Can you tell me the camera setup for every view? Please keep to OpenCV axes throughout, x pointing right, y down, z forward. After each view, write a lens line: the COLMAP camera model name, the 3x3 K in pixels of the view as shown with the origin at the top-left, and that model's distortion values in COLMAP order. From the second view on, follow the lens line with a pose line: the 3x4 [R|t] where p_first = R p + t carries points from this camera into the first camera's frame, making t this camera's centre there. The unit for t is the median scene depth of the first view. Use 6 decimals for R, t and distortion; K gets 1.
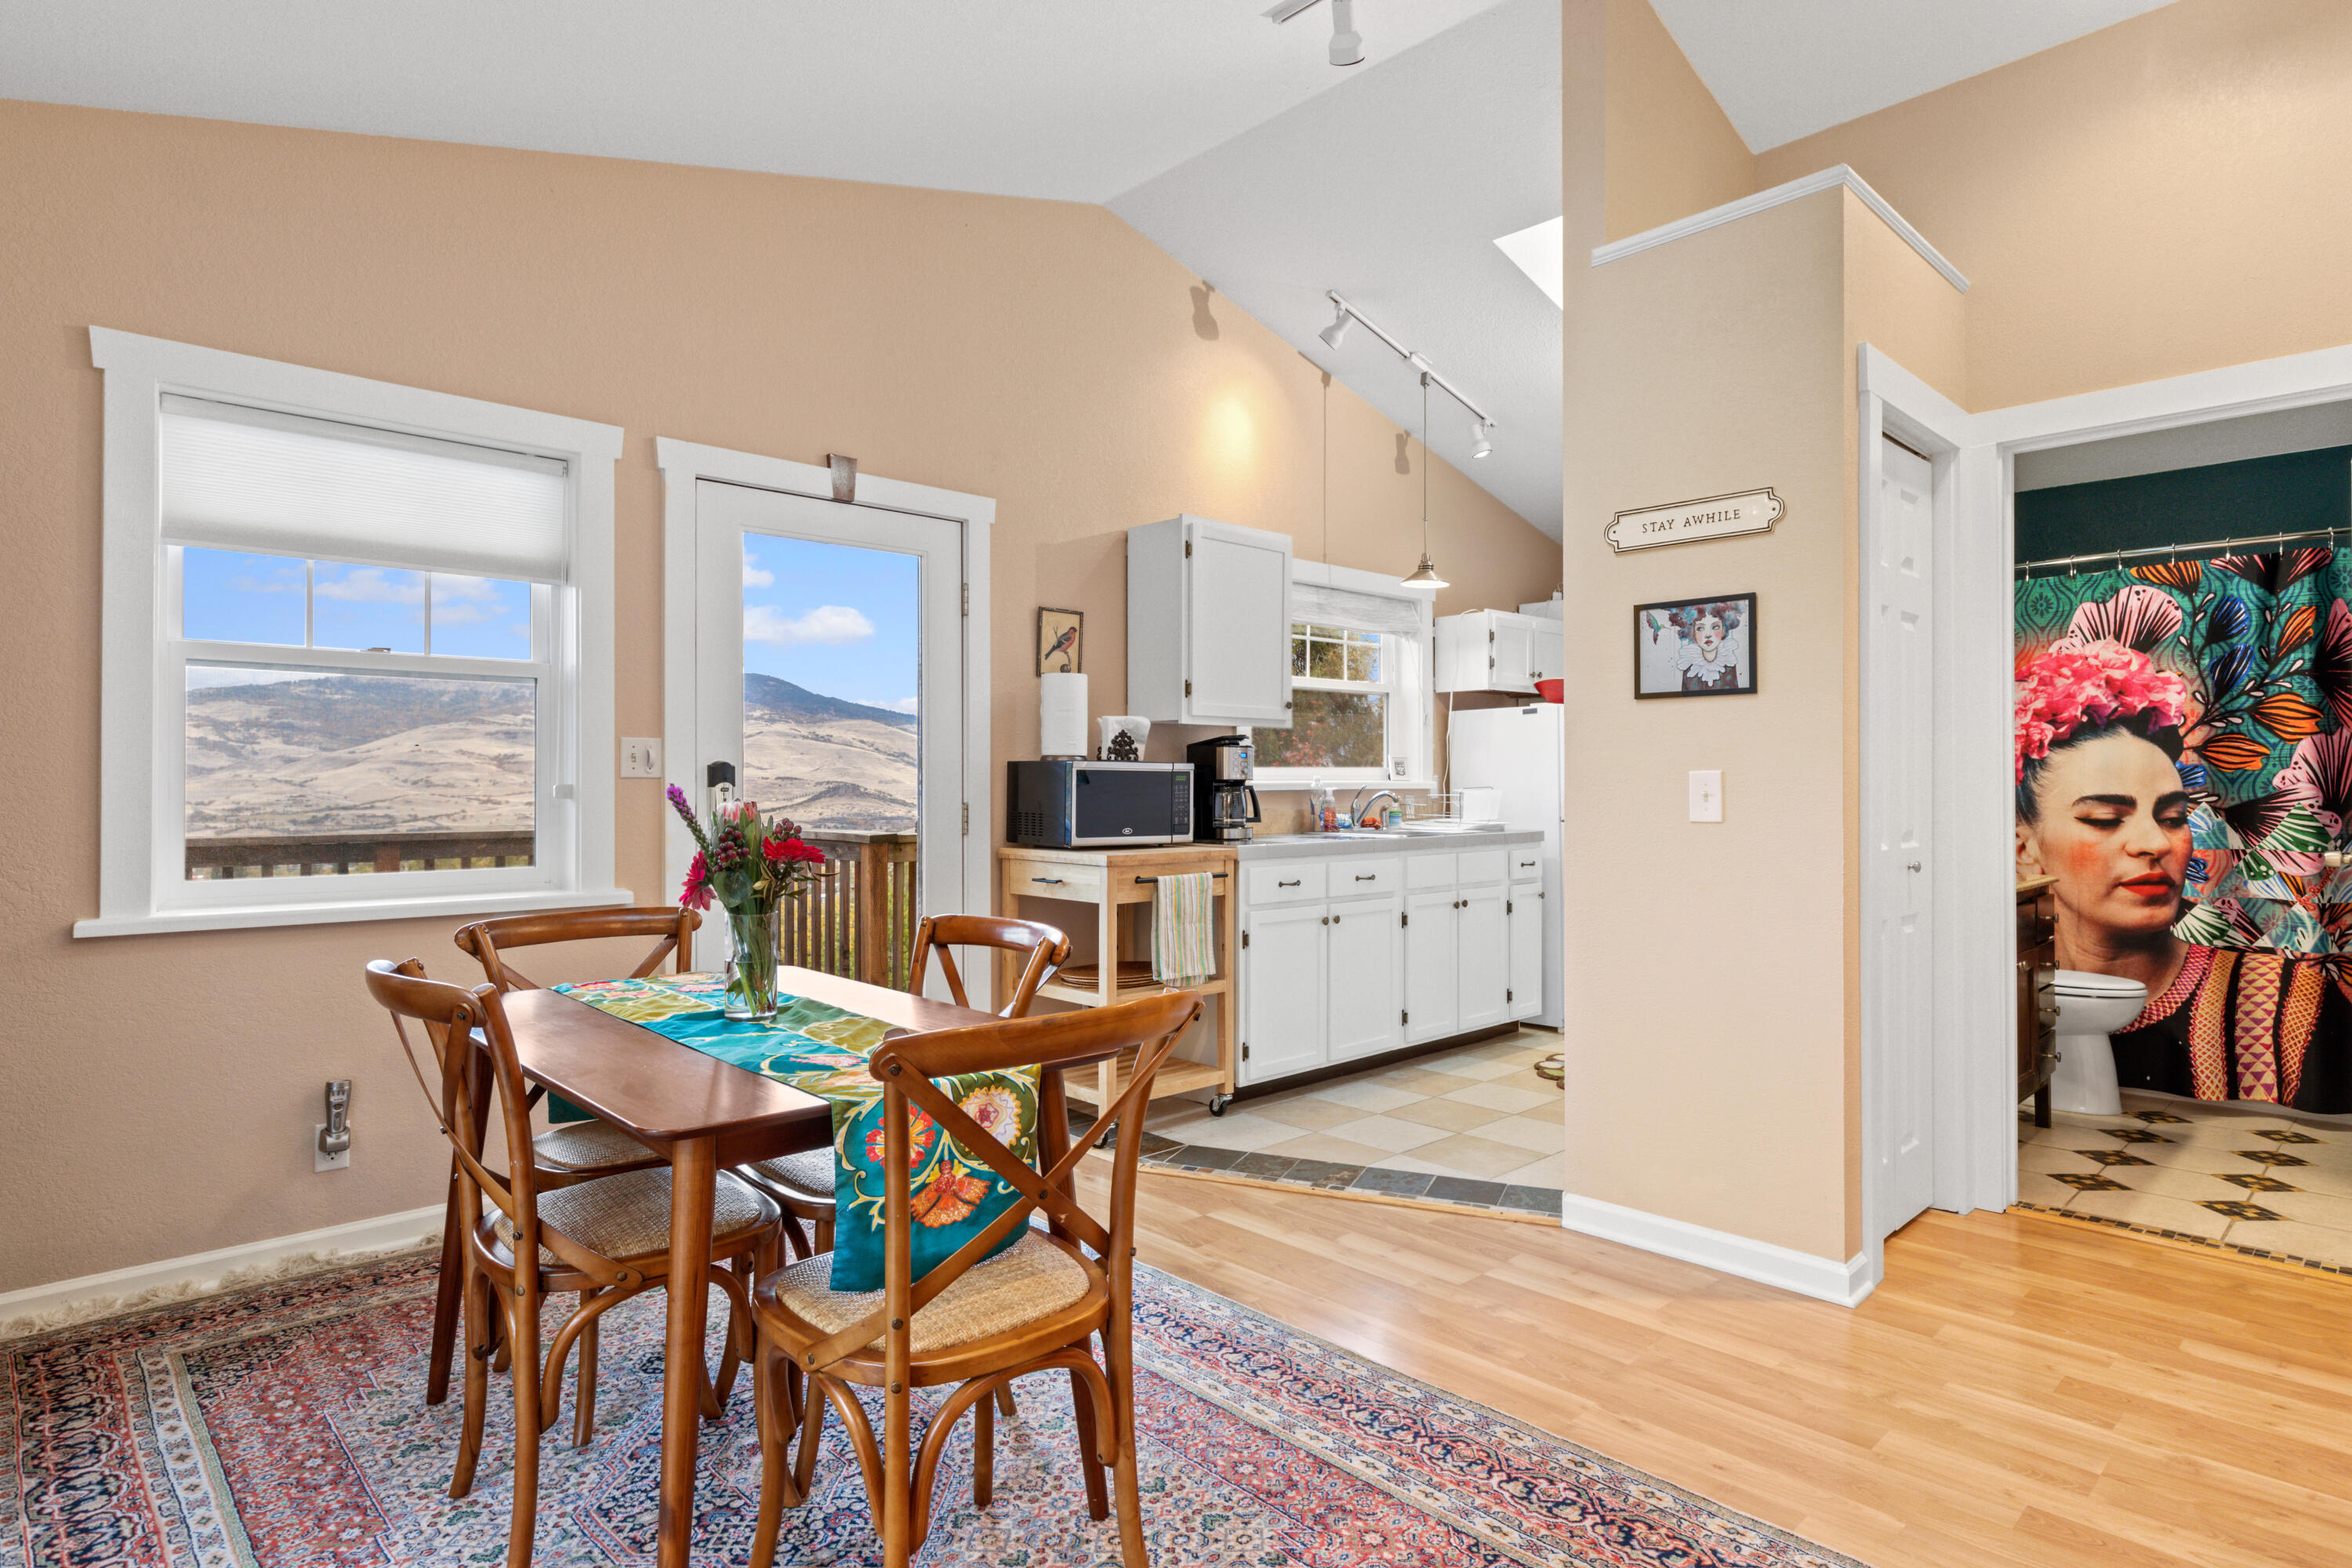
lens RADIAL K [[1252.1, 0, 1175.0], [0, 1252.1, 778.7], [0, 0, 1]] dist [0.001430, 0.000089]
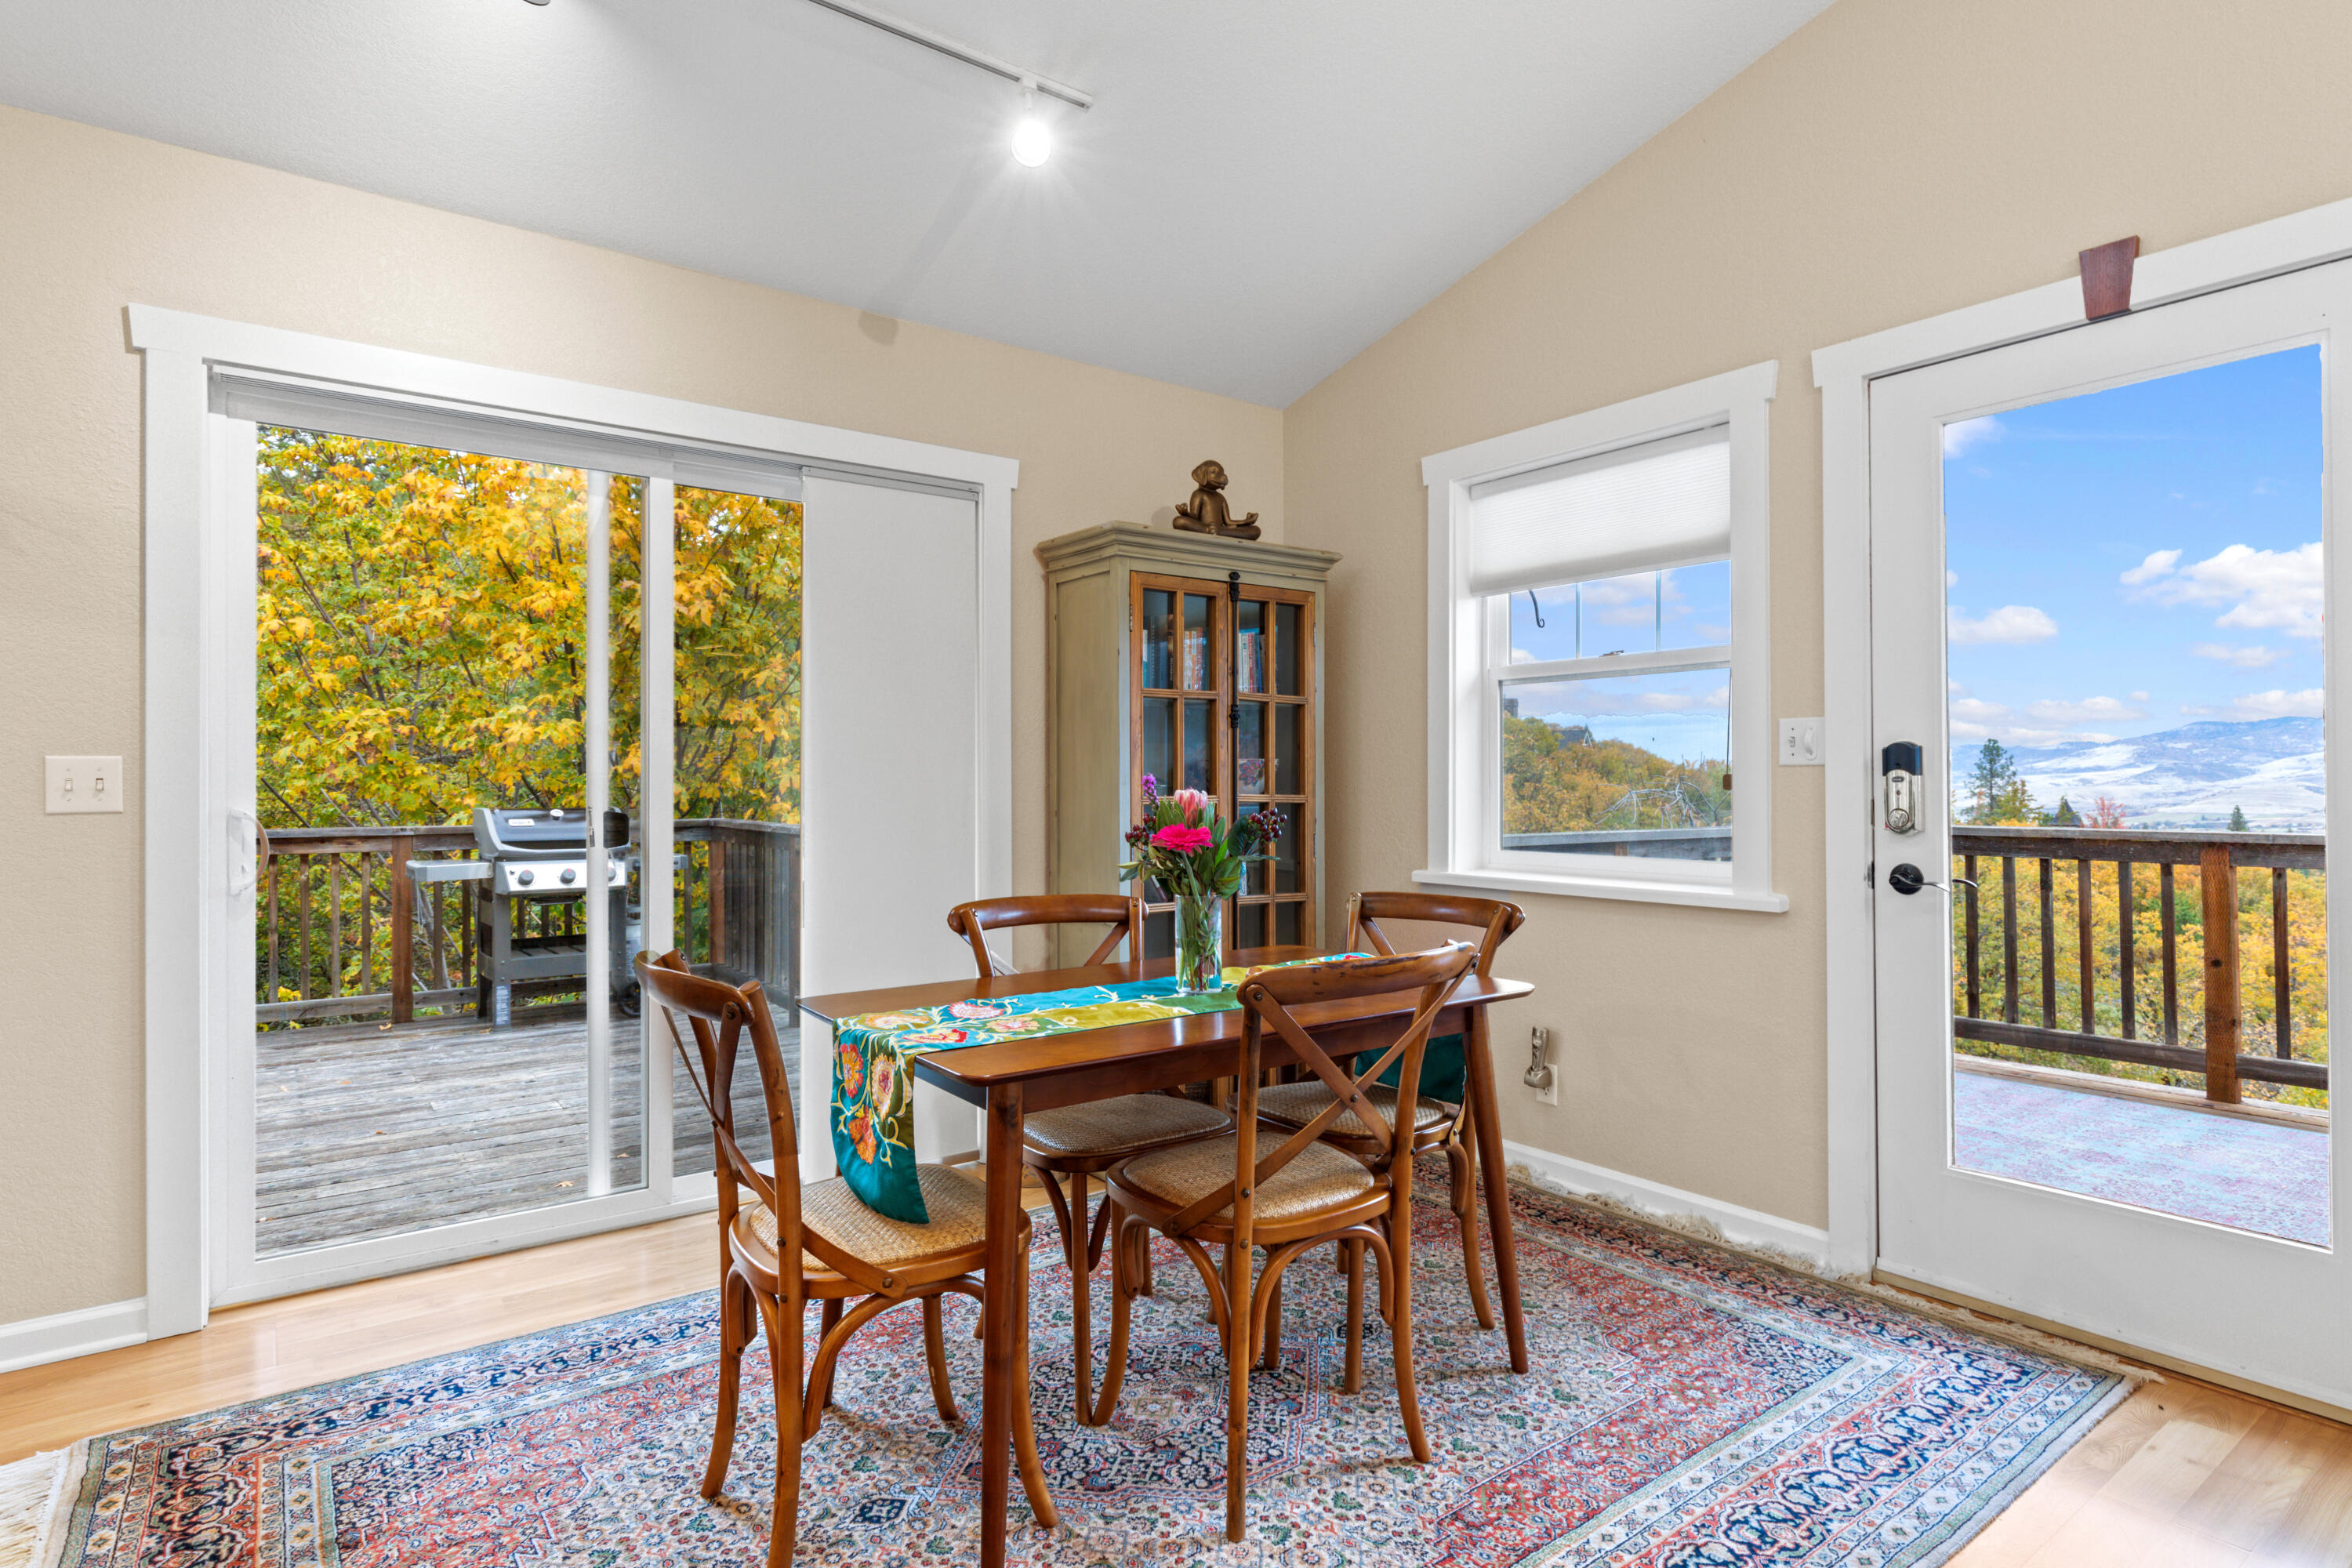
lens RADIAL K [[1252.1, 0, 1177.2], [0, 1252.1, 786.1], [0, 0, 1]] dist [0.001430, 0.000089]
pose [[-0.121865, 0.005547, -0.992531, 0.463947], [0.010060, 0.999940, 0.004353, 0.005256], [0.992496, -0.009455, -0.121913, 0.696271]]
